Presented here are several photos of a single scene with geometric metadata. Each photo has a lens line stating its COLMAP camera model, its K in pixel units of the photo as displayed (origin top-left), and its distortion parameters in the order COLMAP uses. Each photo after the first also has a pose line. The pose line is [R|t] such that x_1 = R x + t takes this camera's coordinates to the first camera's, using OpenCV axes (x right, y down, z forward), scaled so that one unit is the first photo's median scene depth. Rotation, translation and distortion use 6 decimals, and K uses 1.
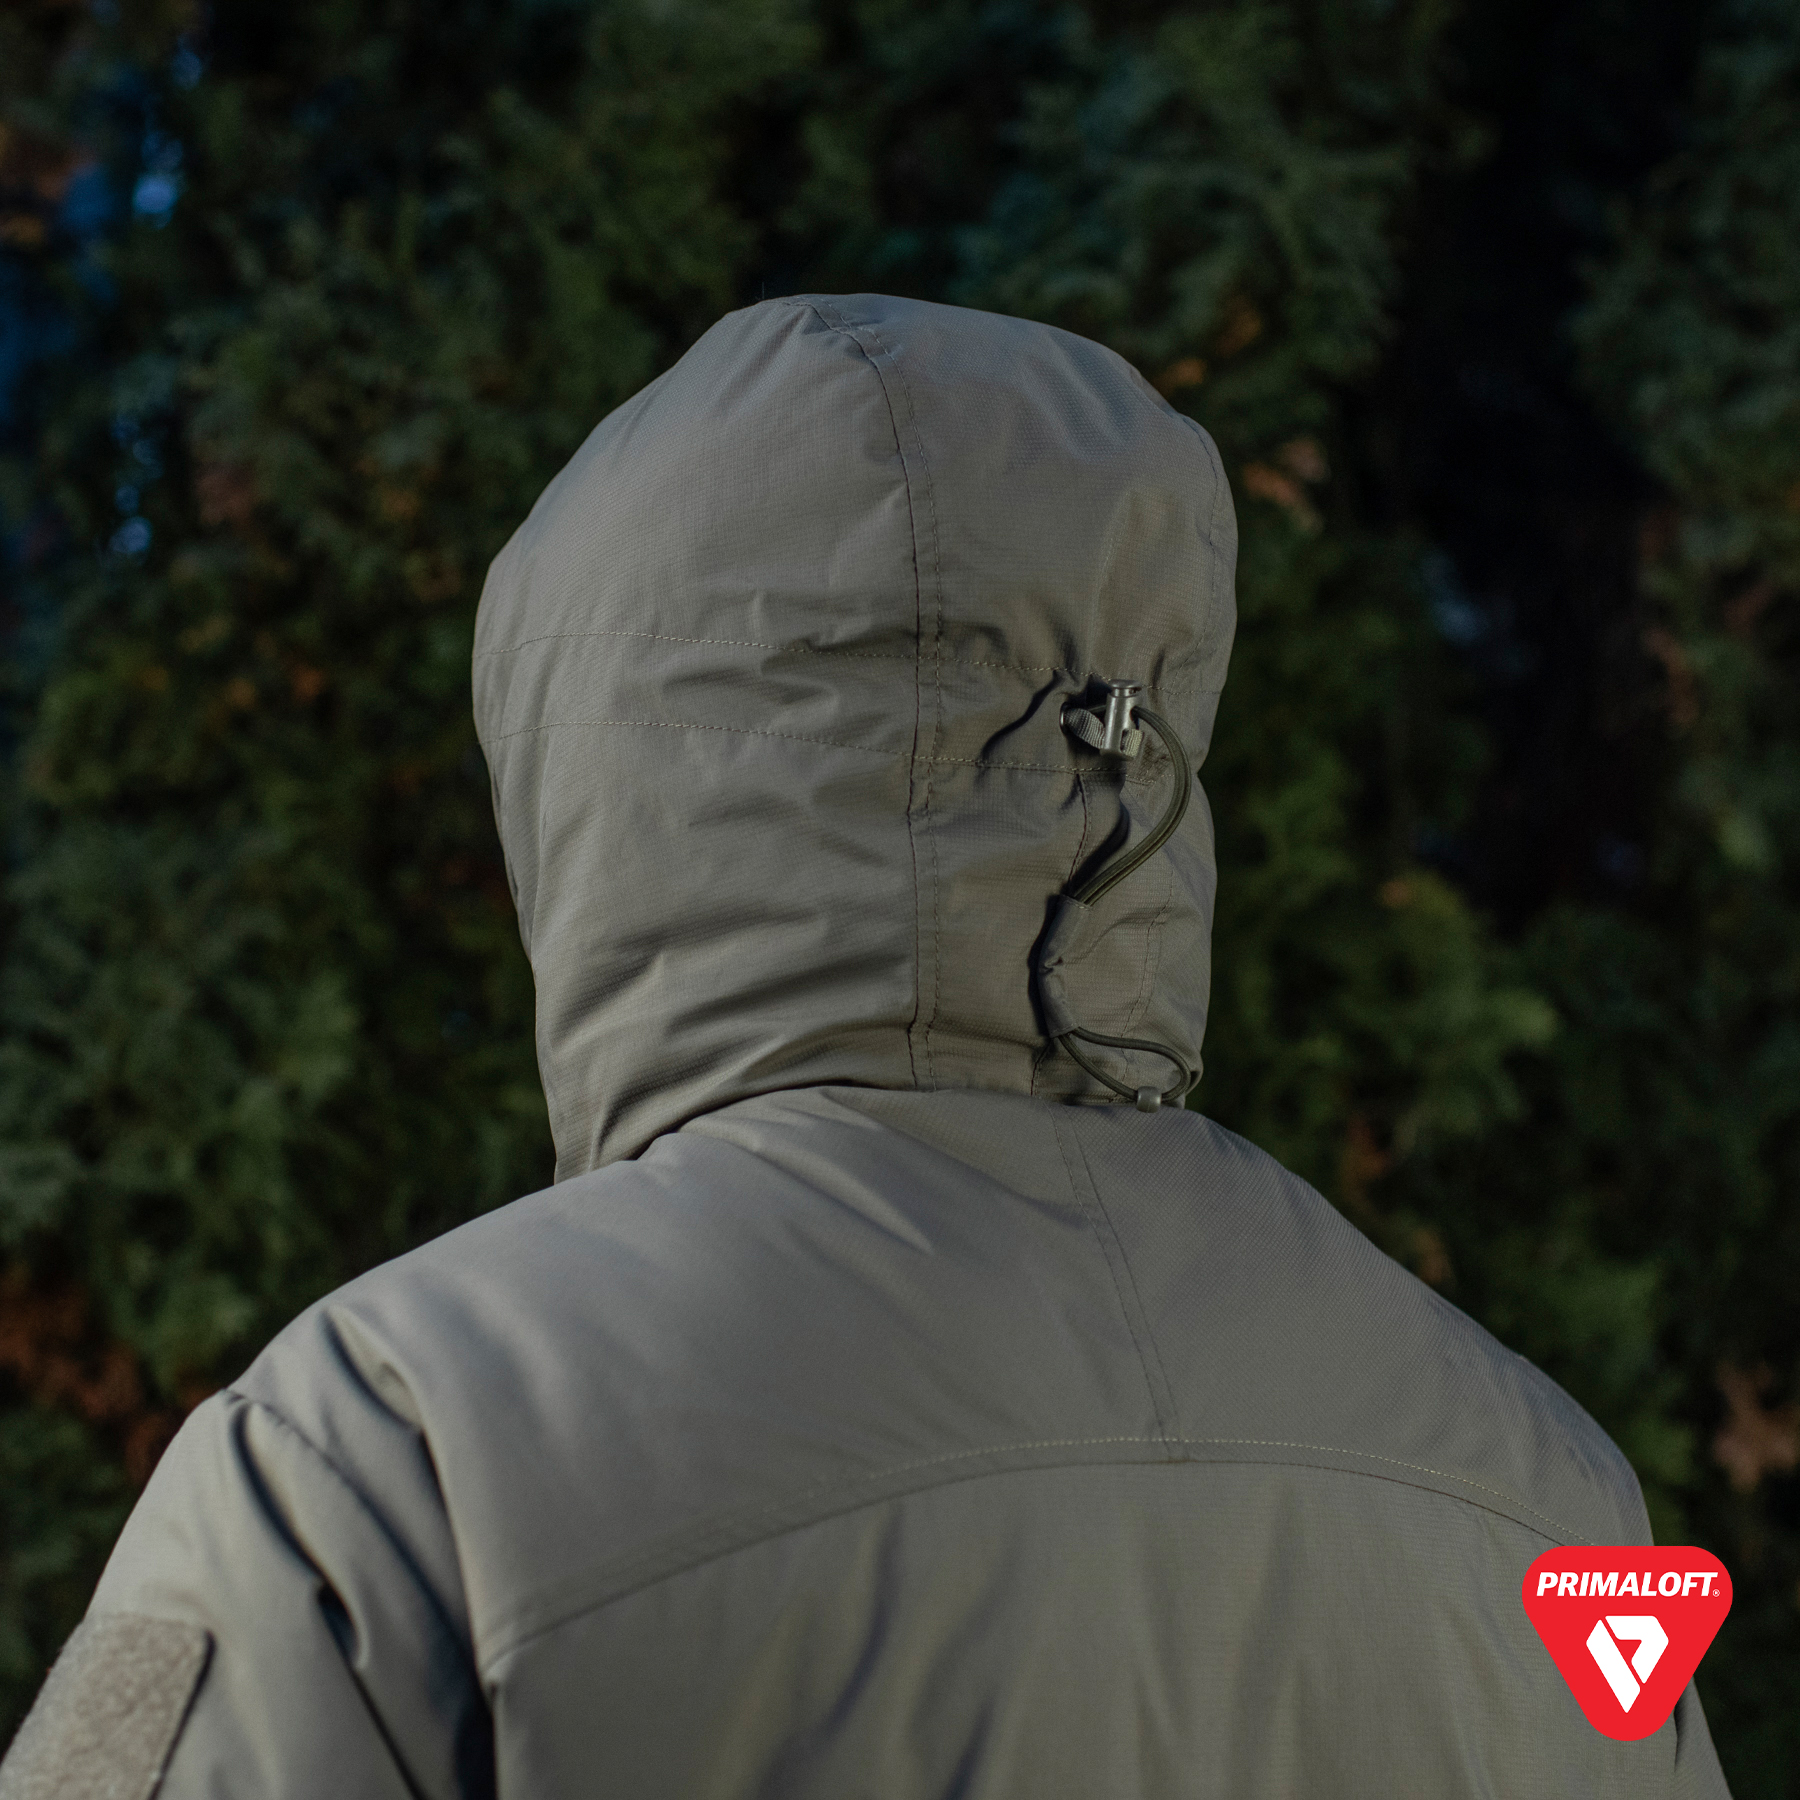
lens RADIAL K [[3024.3, 0, 895.2], [0, 3024.3, 894.9], [0, 0, 1]] dist [-0.108122, 0.000000]
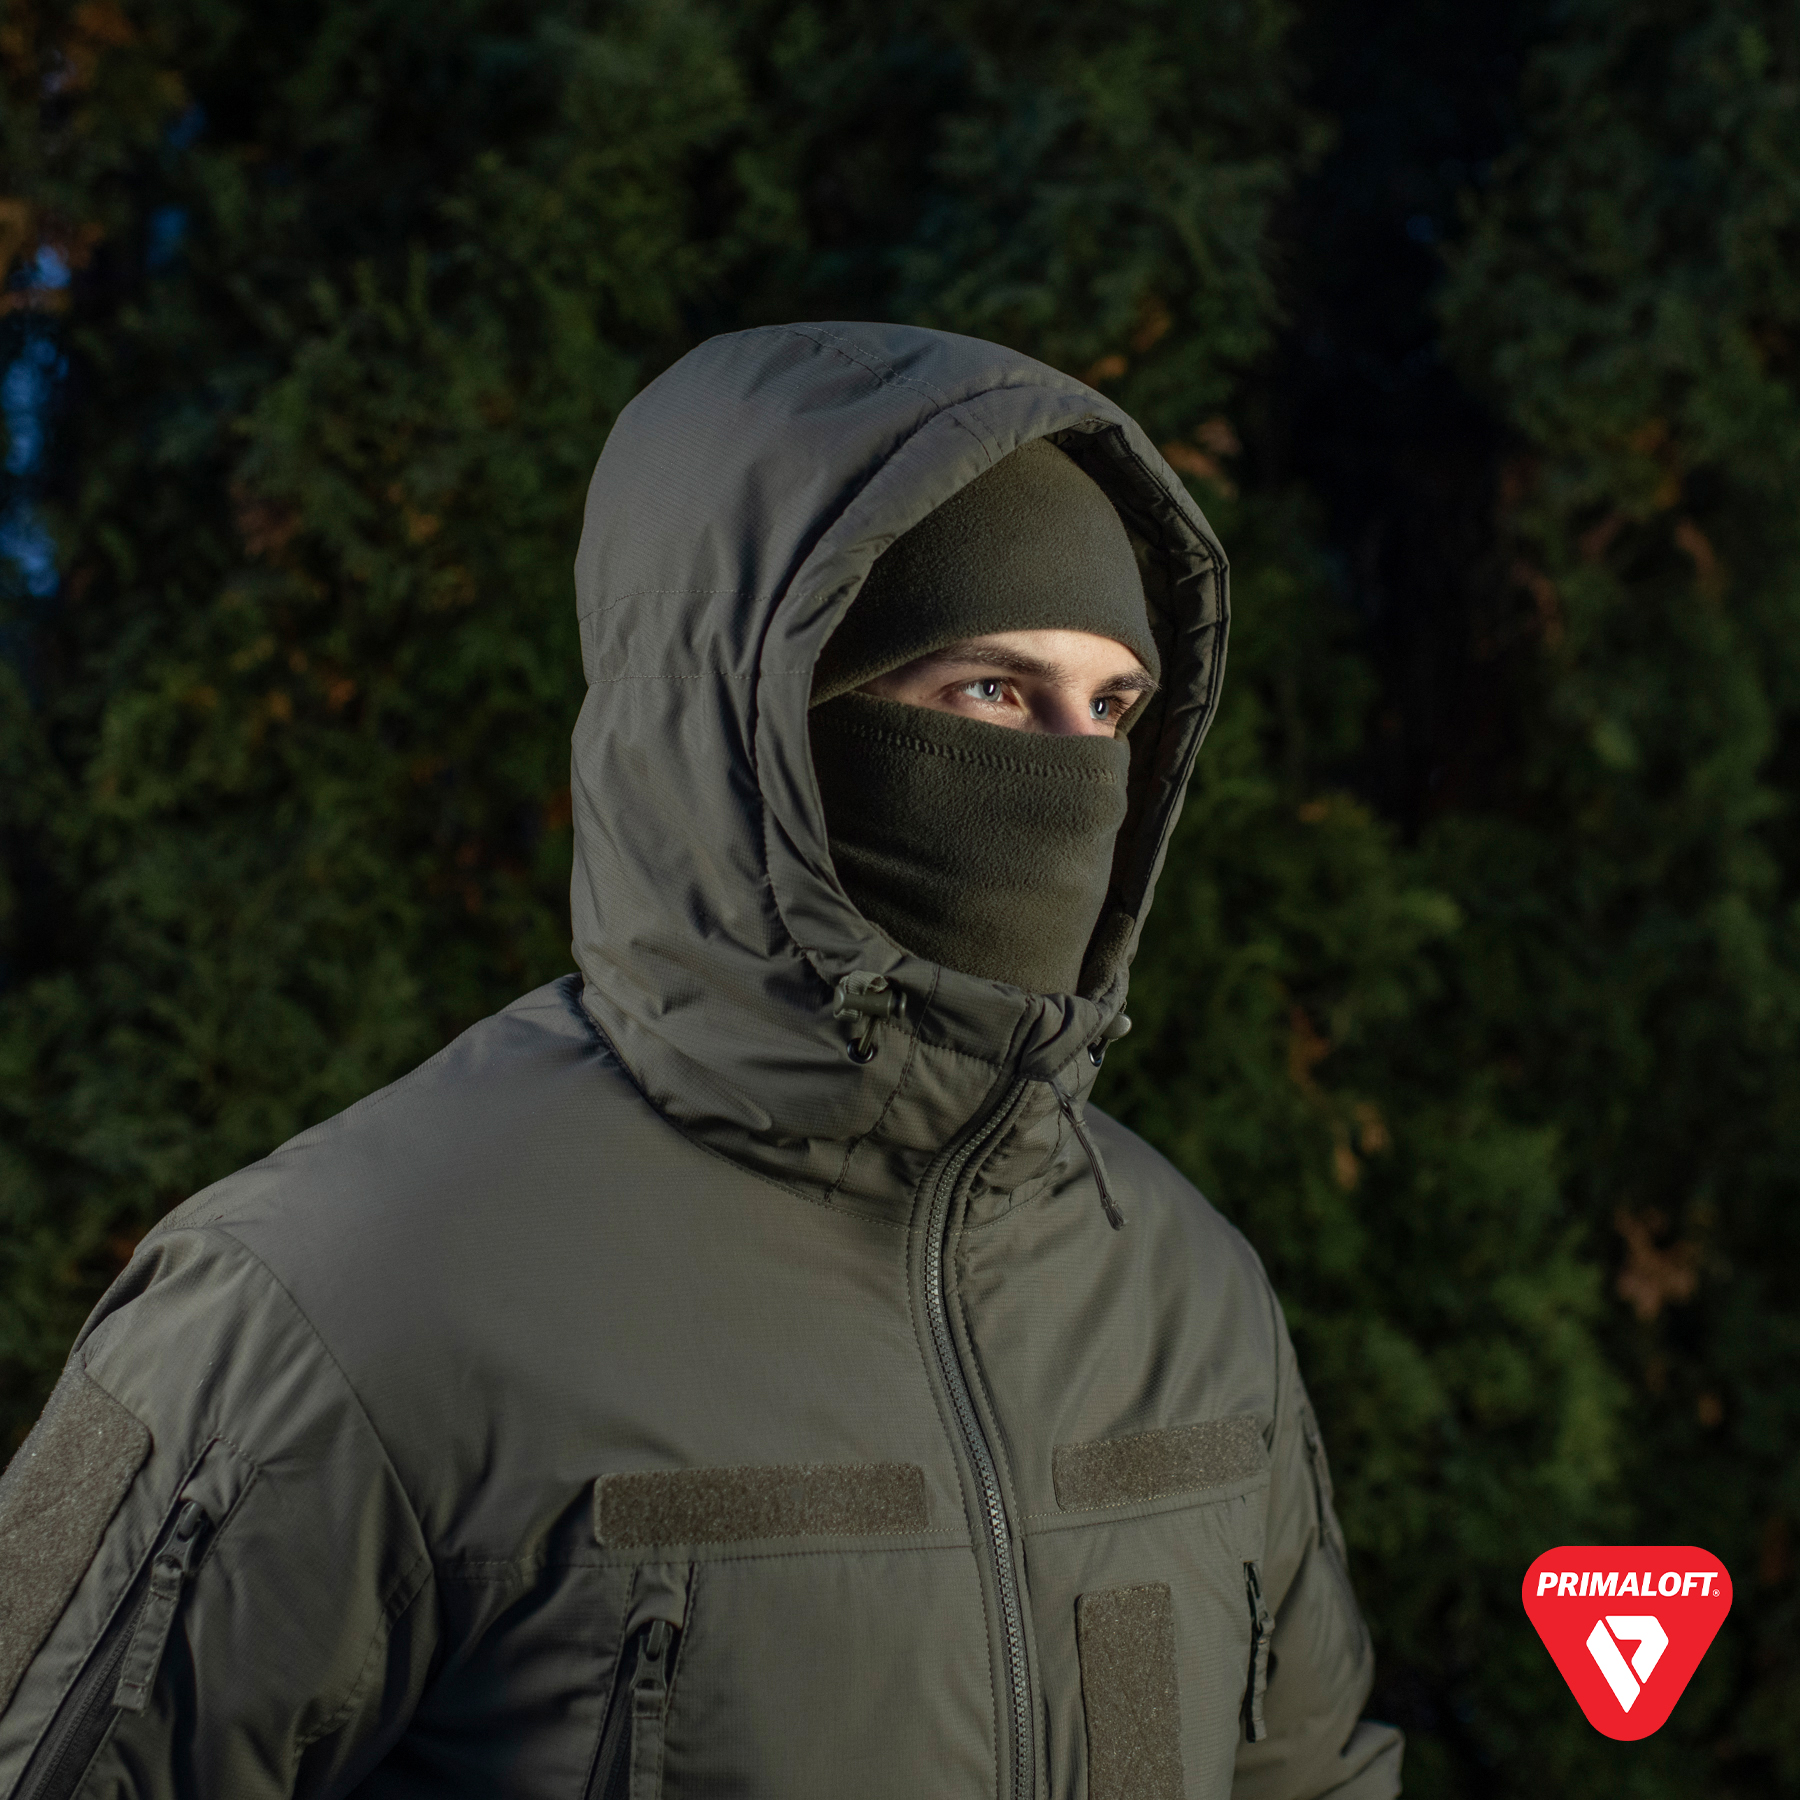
lens RADIAL K [[3024.3, 0, 901.3], [0, 3024.3, 897.8], [0, 0, 1]] dist [-0.108122, 0.000000]
pose [[0.995232, -0.072014, 0.065777, -0.068450], [0.071311, 0.997370, 0.012981, 0.006158], [-0.066538, -0.008229, 0.997750, -0.128306]]
